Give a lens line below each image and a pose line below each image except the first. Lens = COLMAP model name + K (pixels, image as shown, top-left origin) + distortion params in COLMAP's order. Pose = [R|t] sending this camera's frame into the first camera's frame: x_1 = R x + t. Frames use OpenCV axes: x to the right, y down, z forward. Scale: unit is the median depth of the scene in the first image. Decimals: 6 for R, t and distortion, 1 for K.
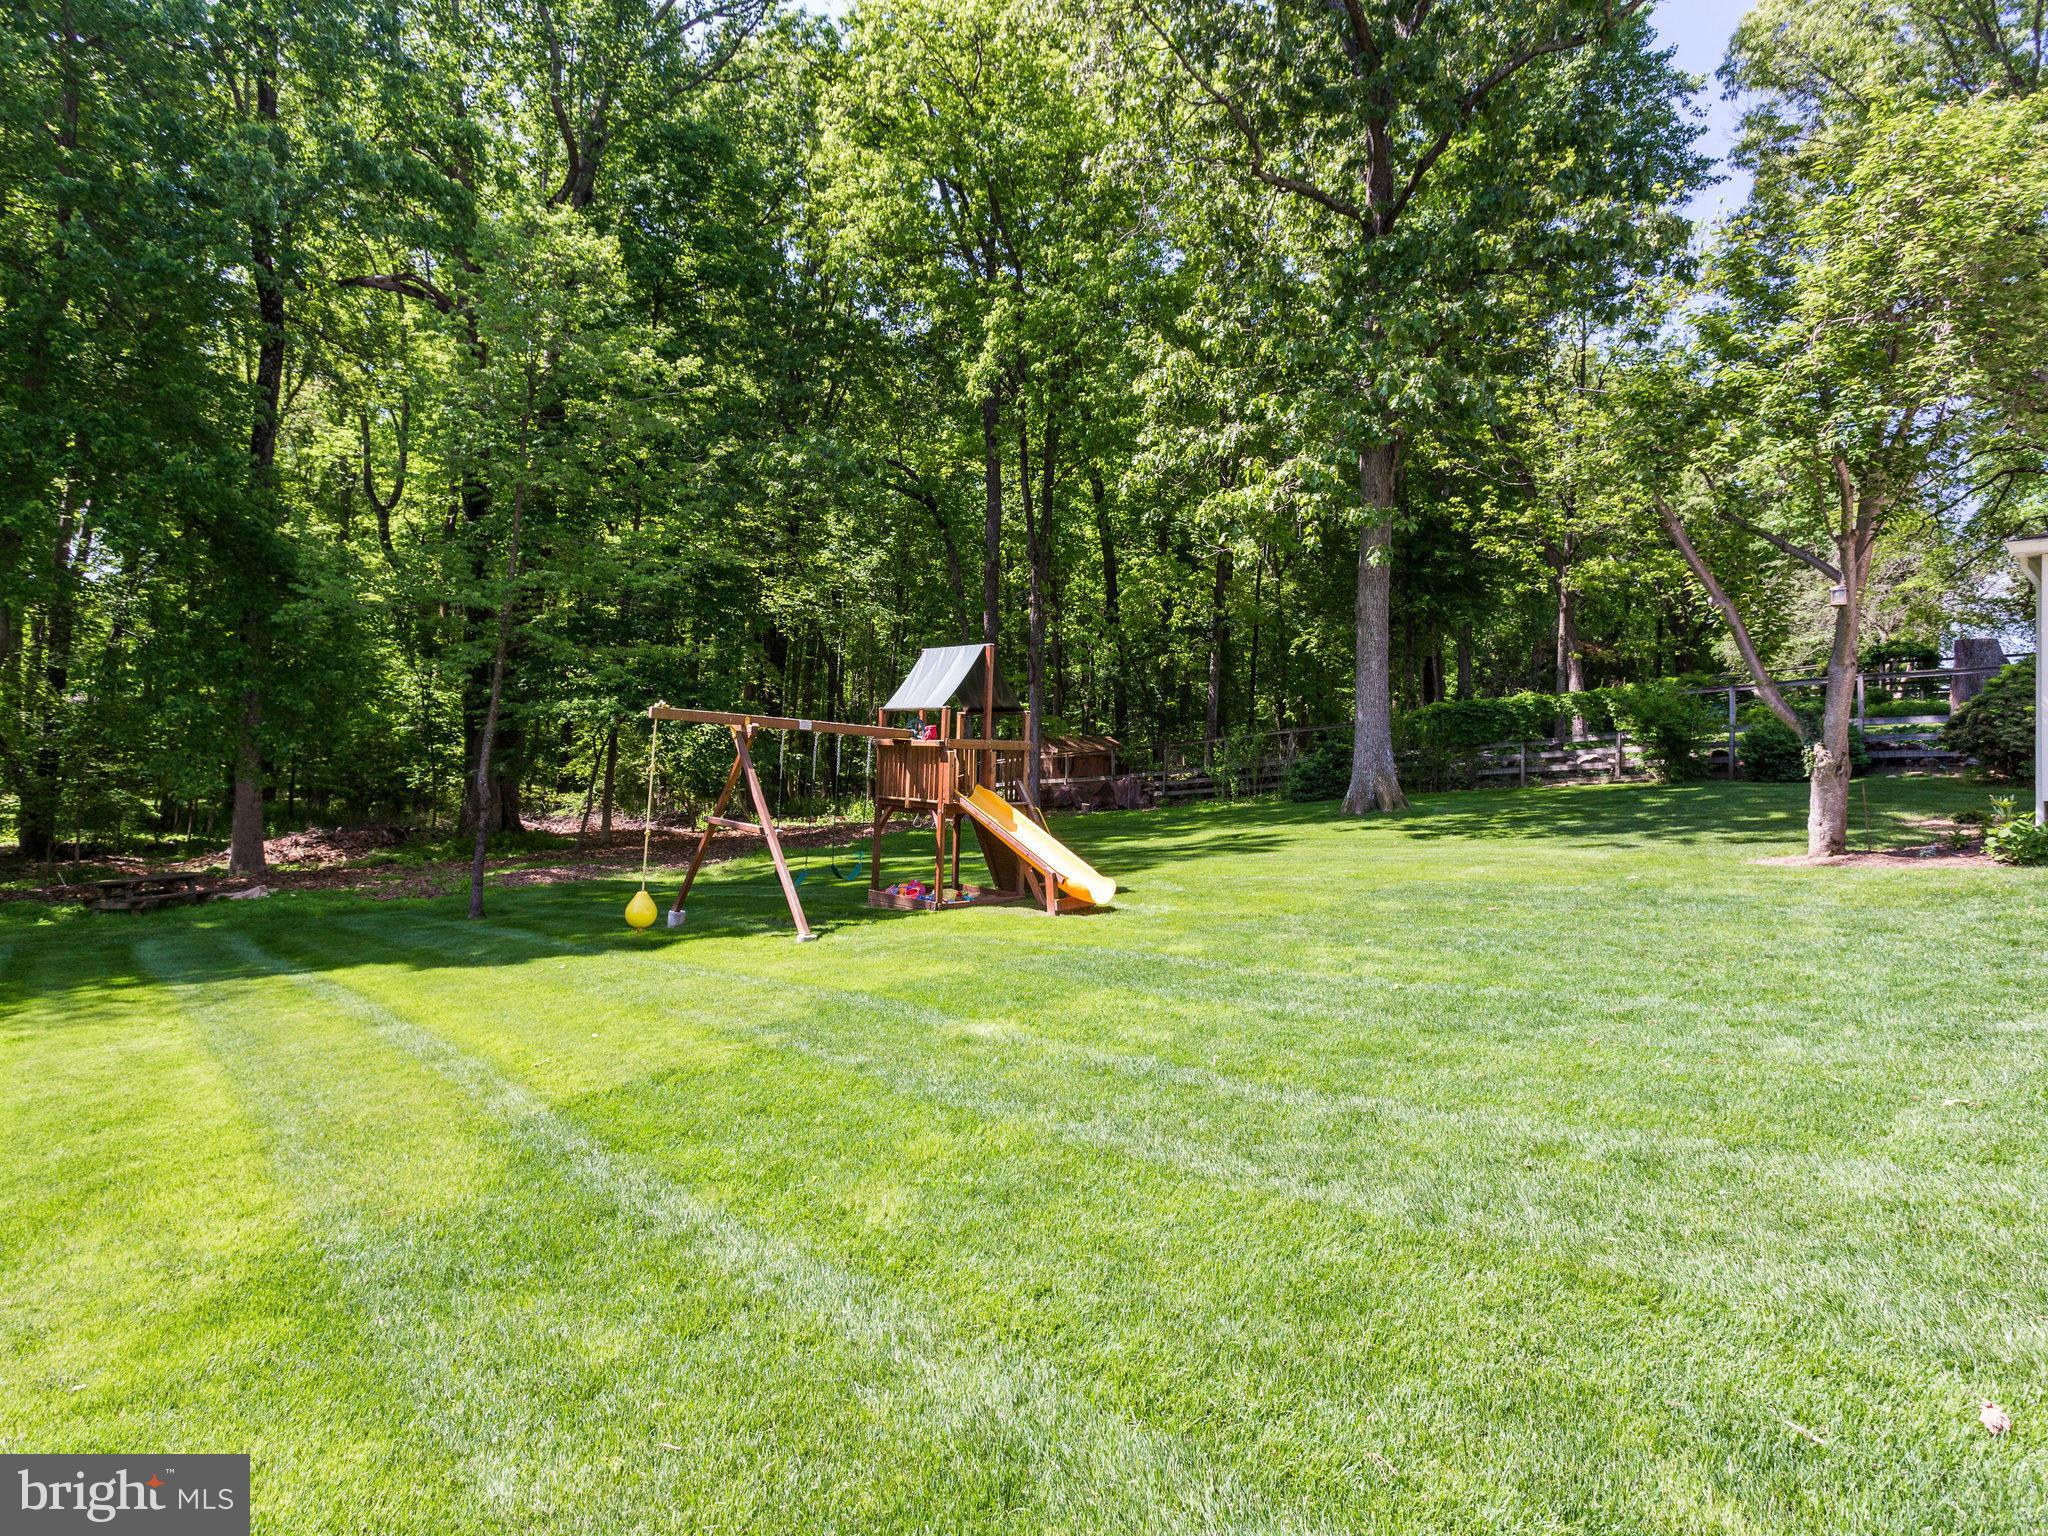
lens RADIAL K [[1108.7, 0, 1023.4], [0, 1108.7, 695.8], [0, 0, 1]] dist [0.001729, 0.000174]
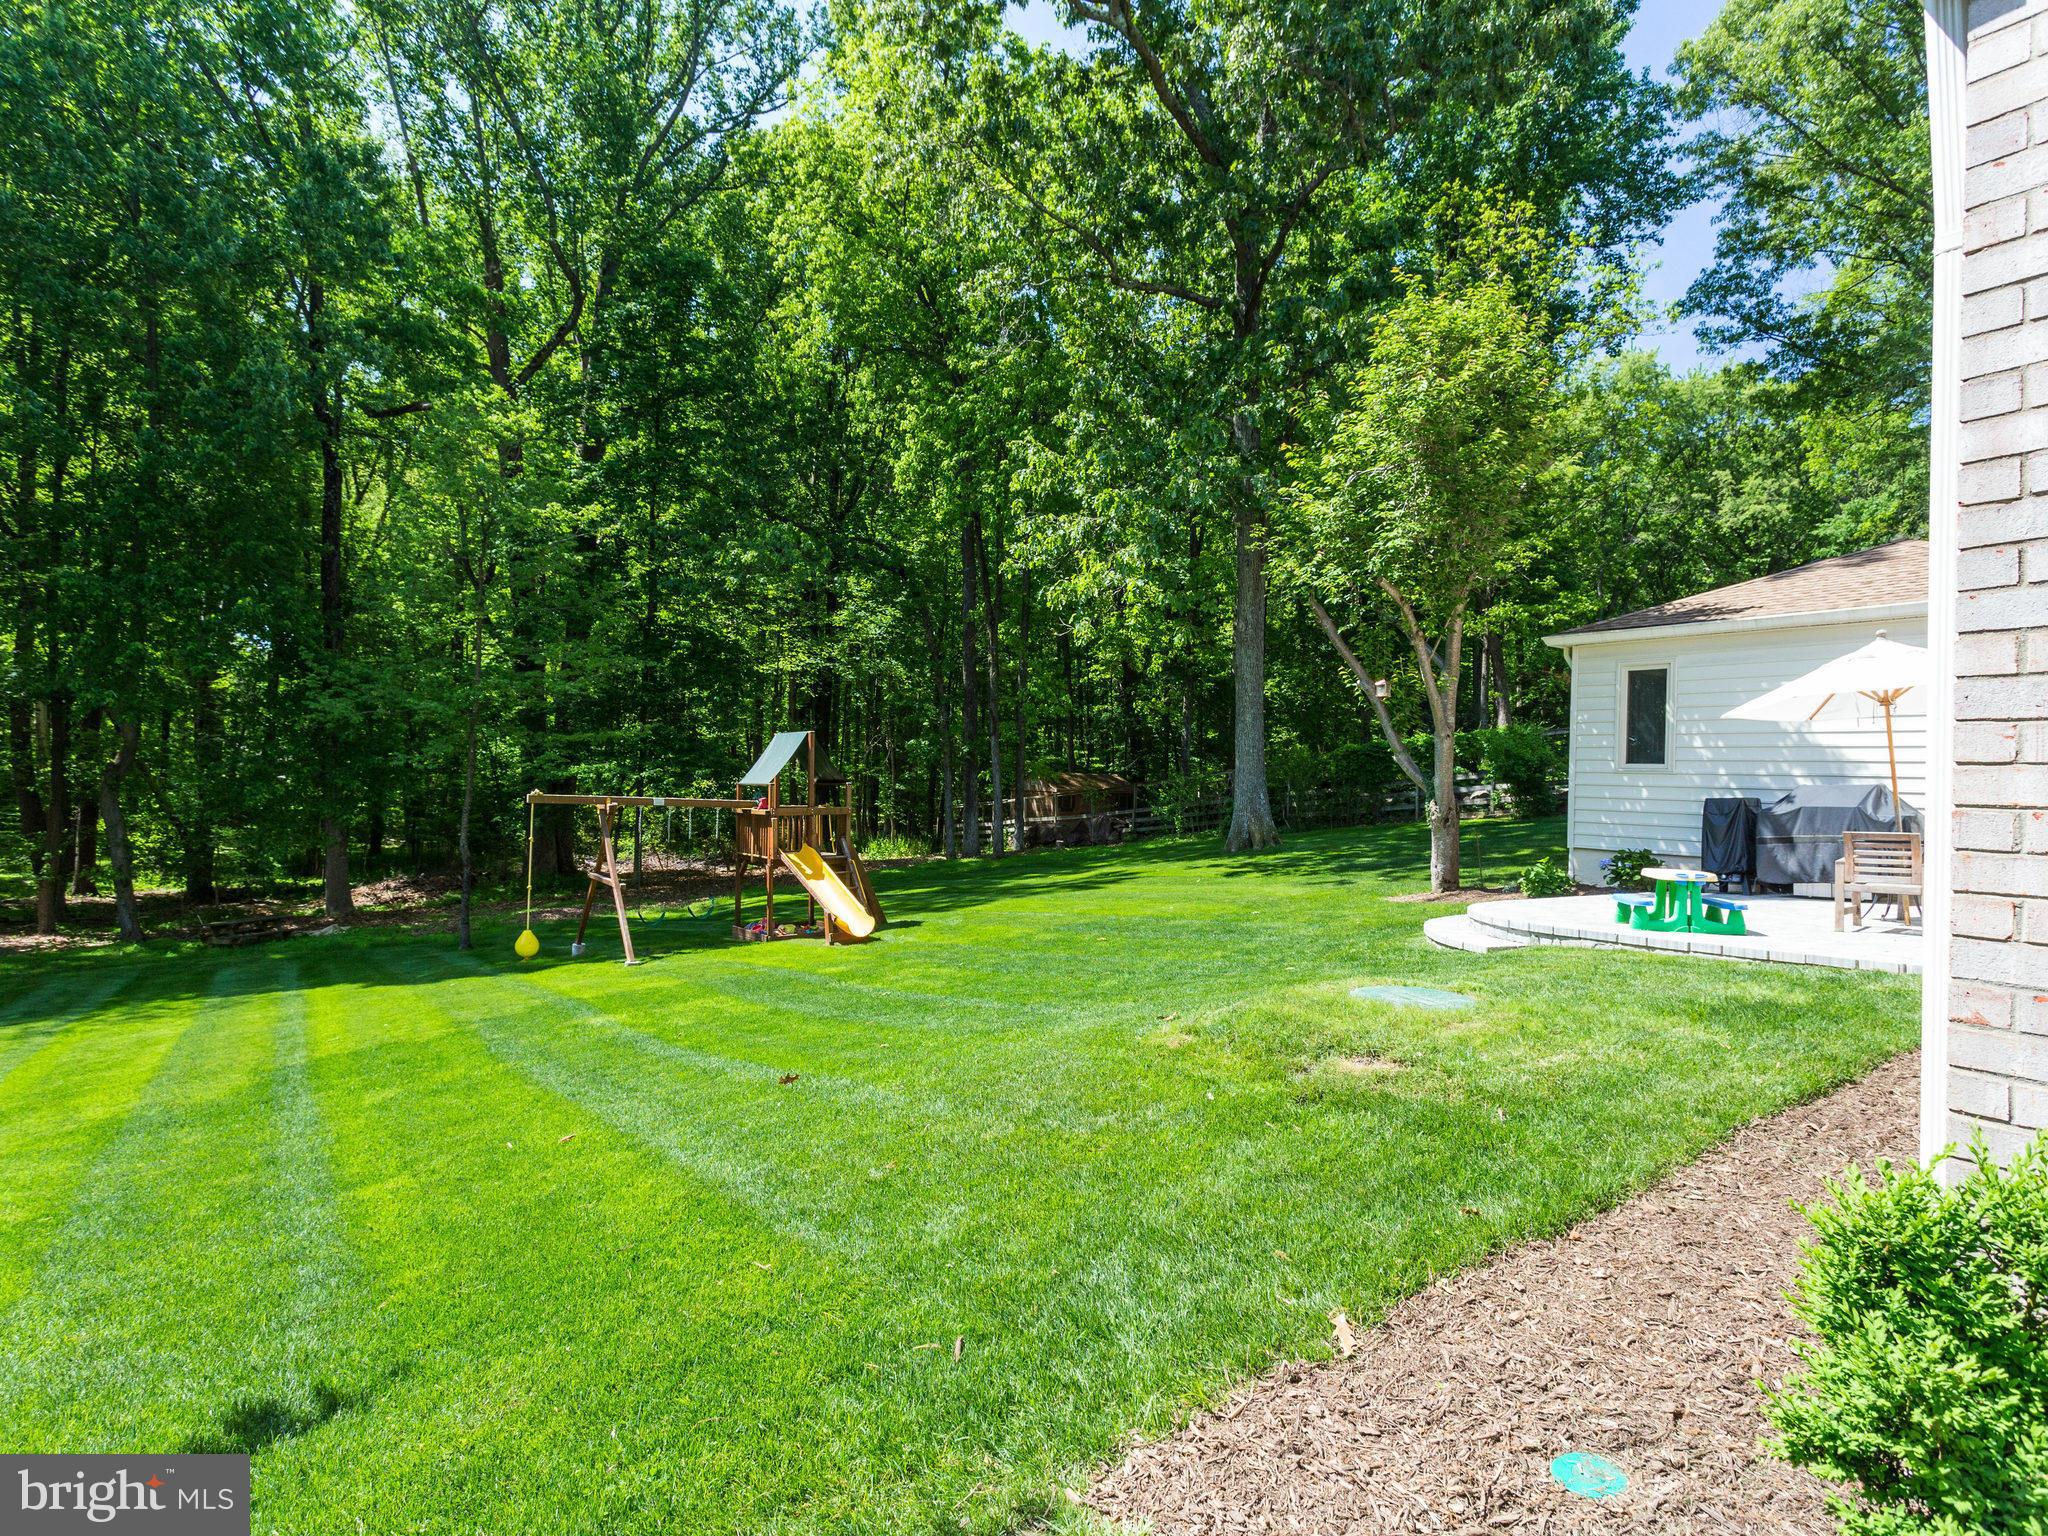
lens RADIAL K [[1126.7, 0, 1024.0], [0, 1126.7, 768.0], [0, 0, 1]] dist [0.000333, 0.000405]
pose [[0.991766, -0.027092, -0.125164, 0.225004], [0.032623, 0.998570, 0.042353, -0.031267], [0.123838, -0.046087, 0.991232, -0.146532]]
